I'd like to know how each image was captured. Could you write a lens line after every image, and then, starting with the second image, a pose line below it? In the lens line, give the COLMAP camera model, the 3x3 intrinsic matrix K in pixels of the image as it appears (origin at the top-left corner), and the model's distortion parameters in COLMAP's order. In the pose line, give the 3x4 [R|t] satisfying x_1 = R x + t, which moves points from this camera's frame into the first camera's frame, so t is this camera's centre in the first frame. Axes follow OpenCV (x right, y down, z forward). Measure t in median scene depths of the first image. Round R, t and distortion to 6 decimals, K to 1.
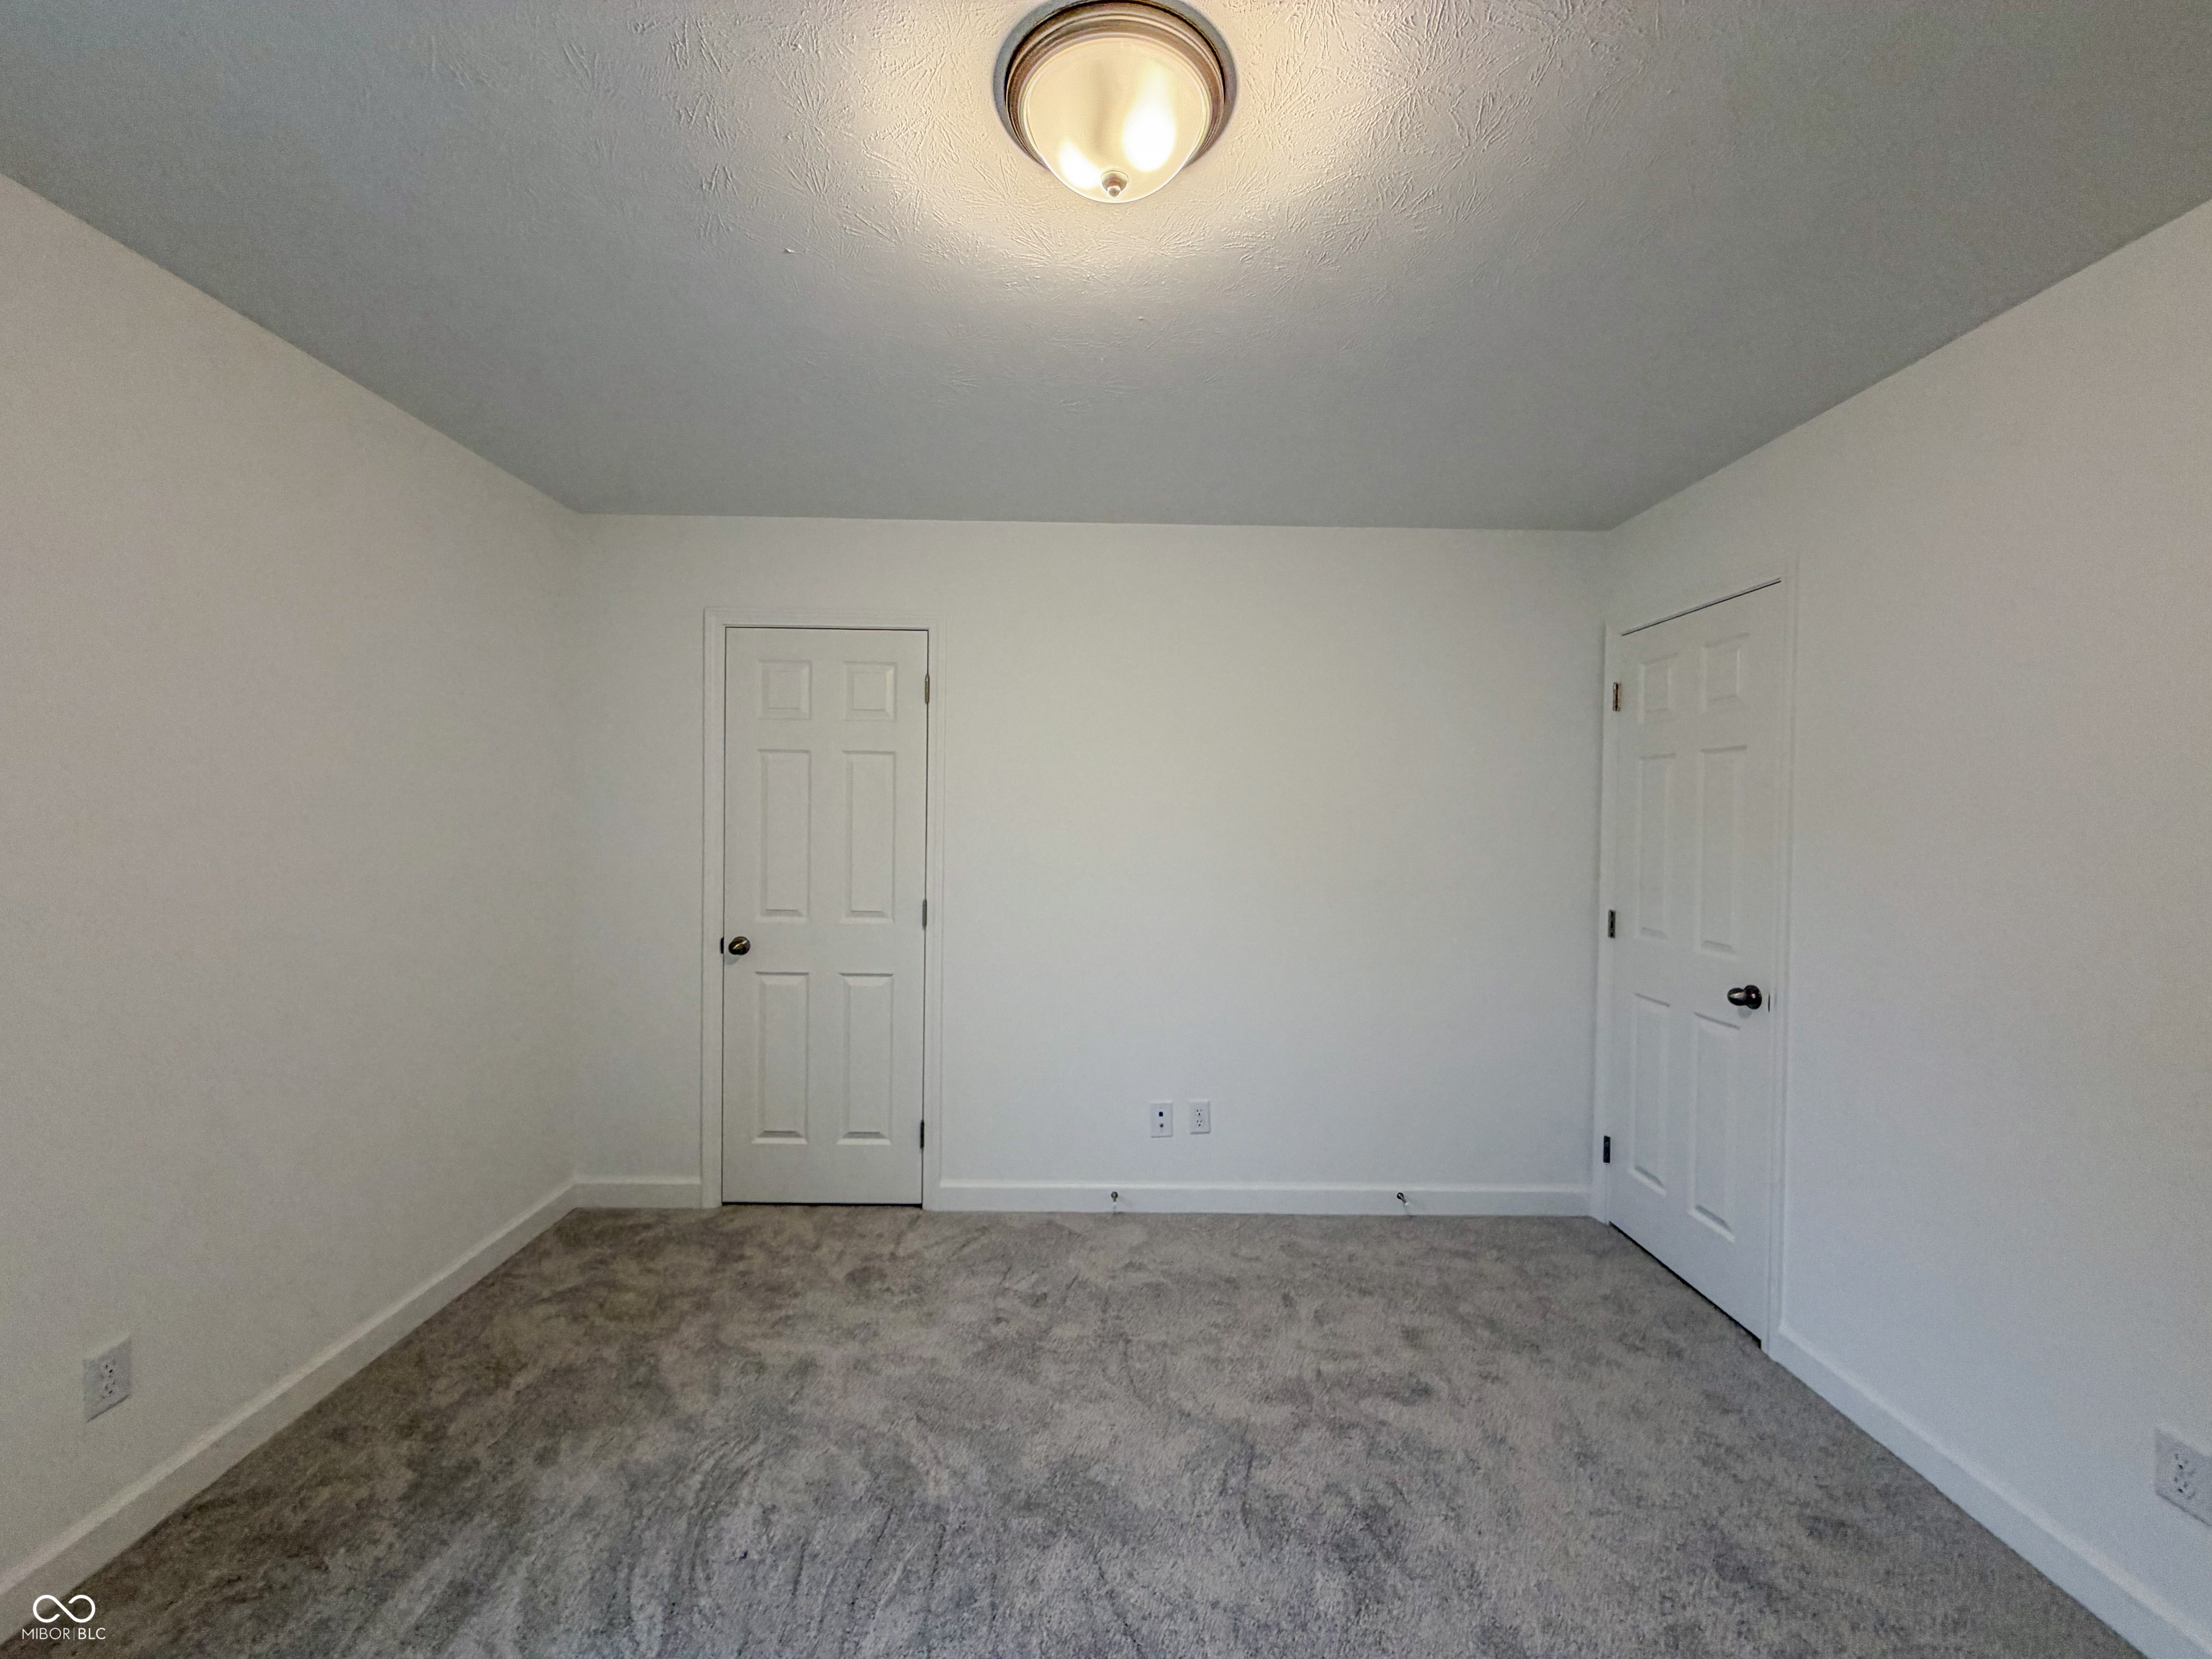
lens RADIAL K [[881.8, 0, 1105.9], [0, 881.8, 835.3], [0, 0, 1]] dist [-0.001246, -0.000049]
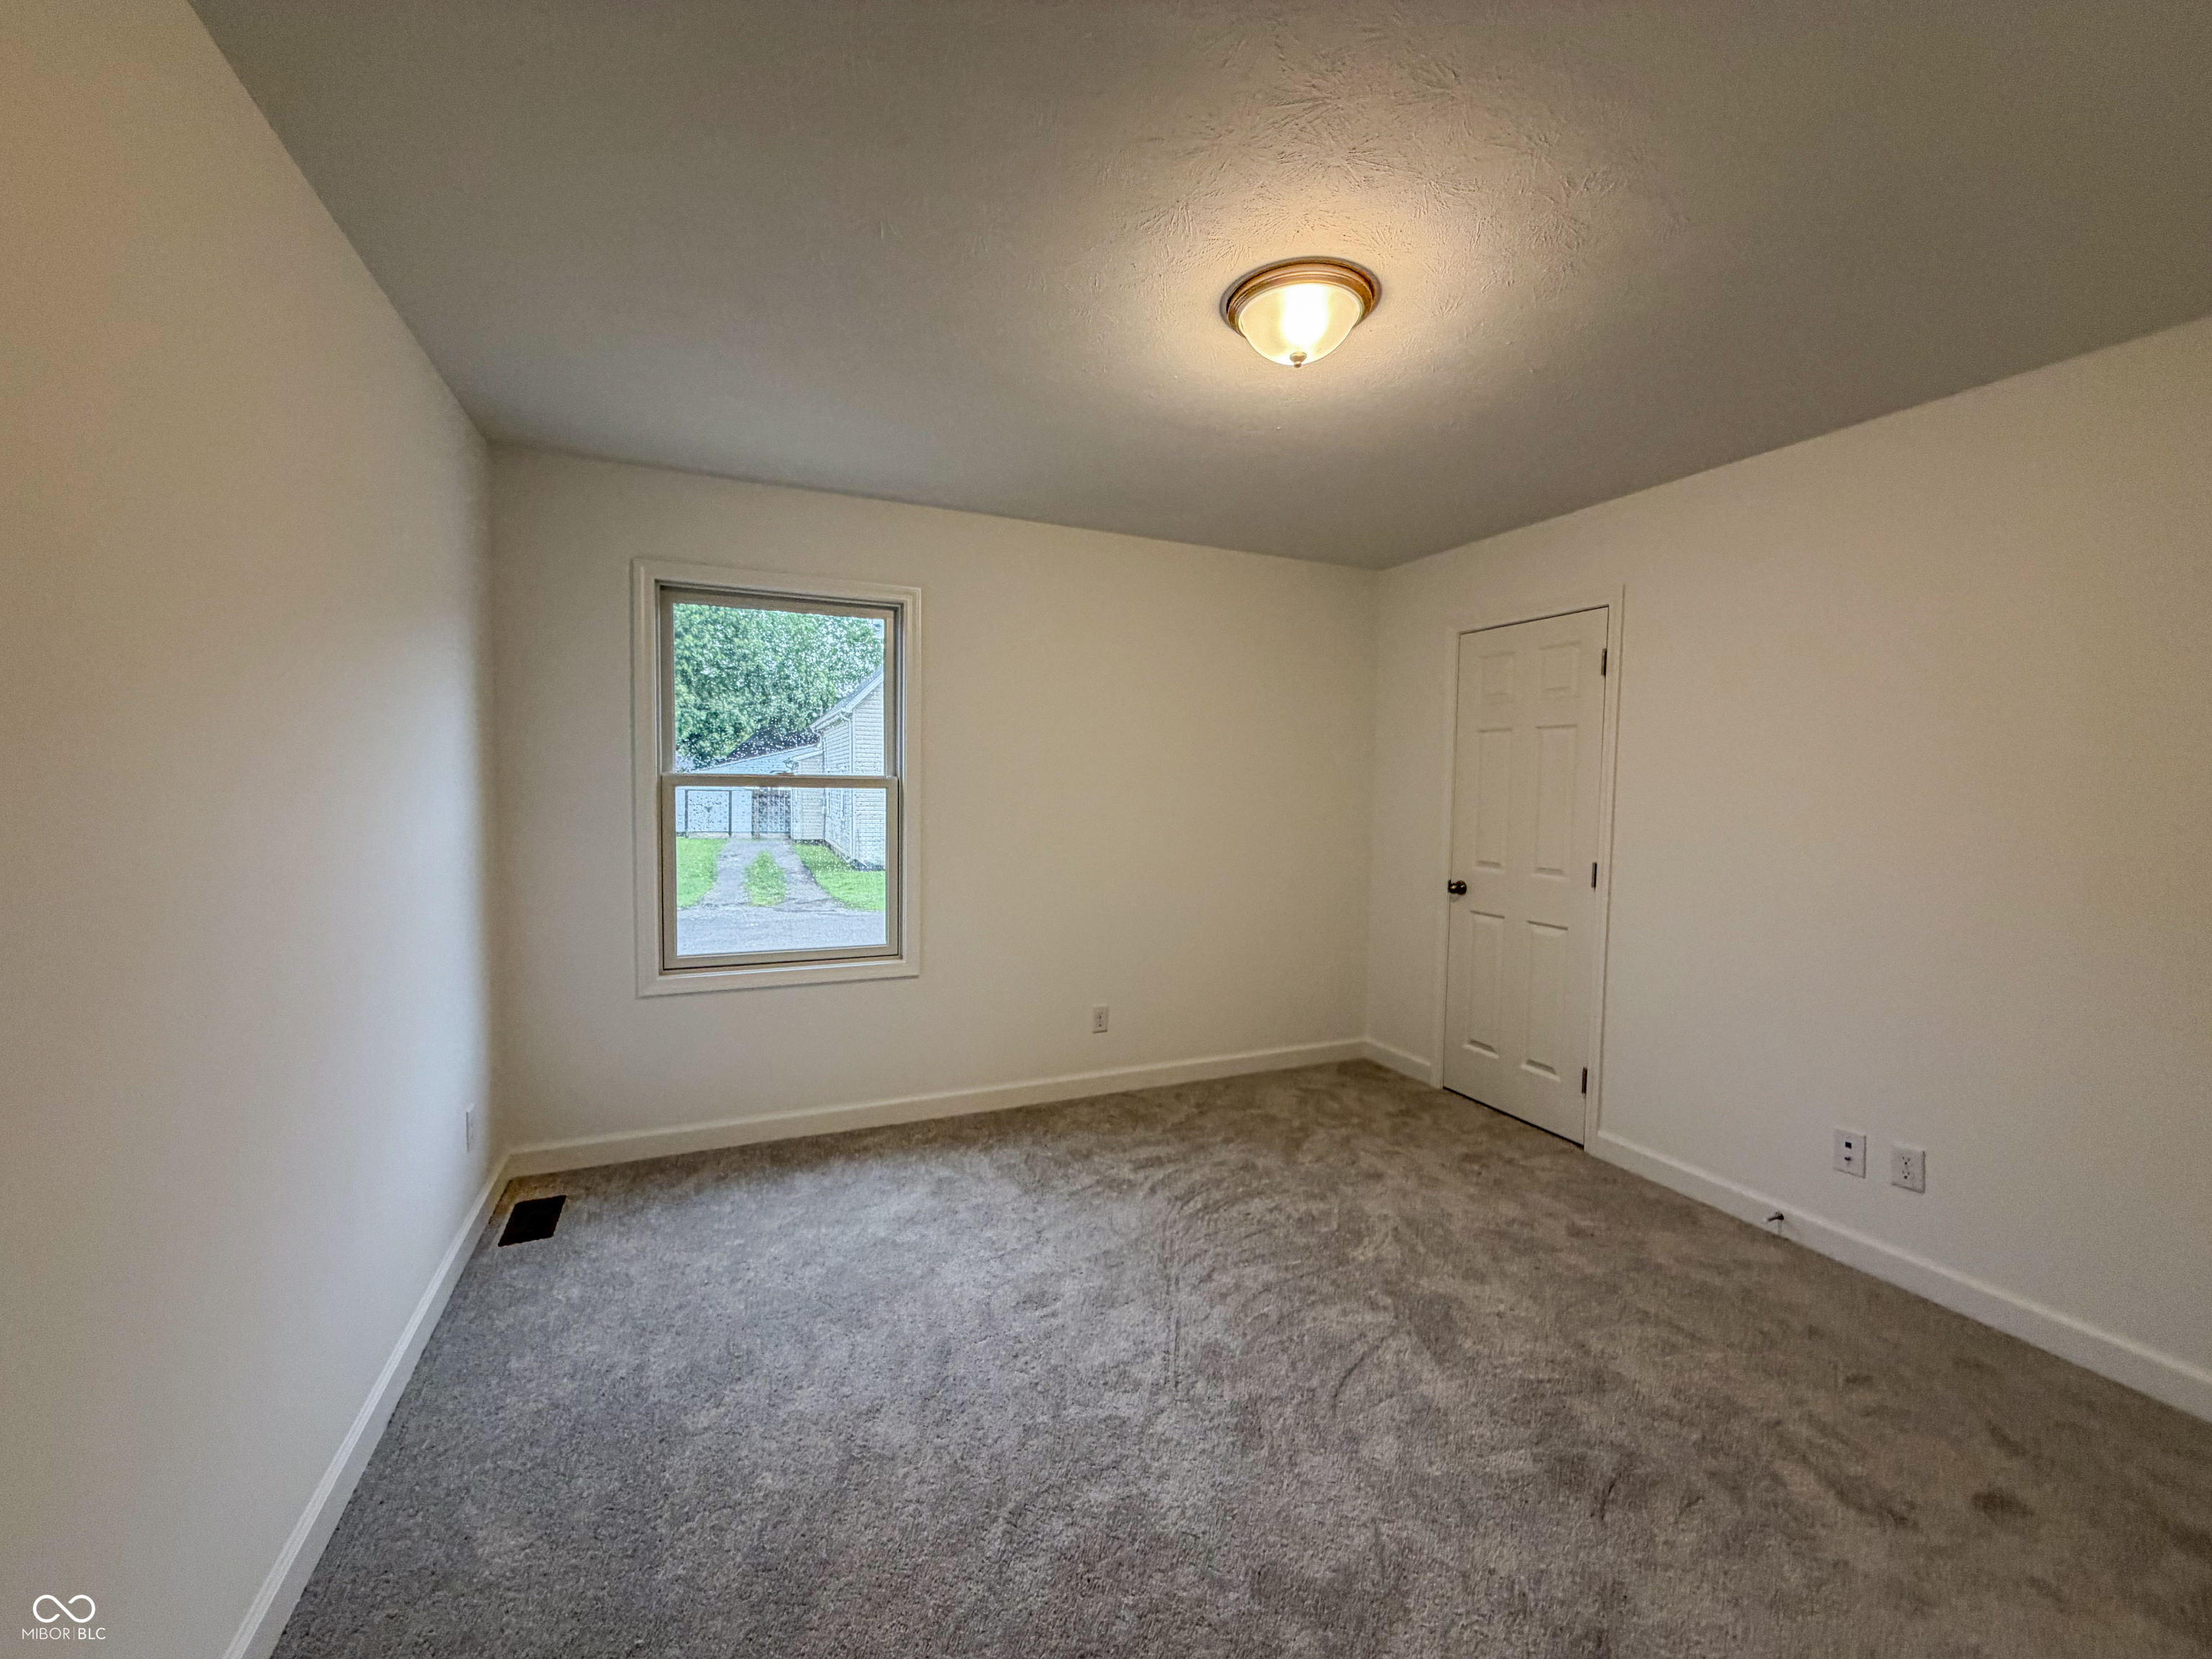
lens RADIAL K [[881.8, 0, 1089.7], [0, 881.8, 827.4], [0, 0, 1]] dist [-0.001246, -0.000049]
pose [[0.382906, 0.039135, -0.922958, 0.628608], [-0.024191, 0.999184, 0.032332, 0.013042], [0.923471, 0.009947, 0.383540, 0.033872]]
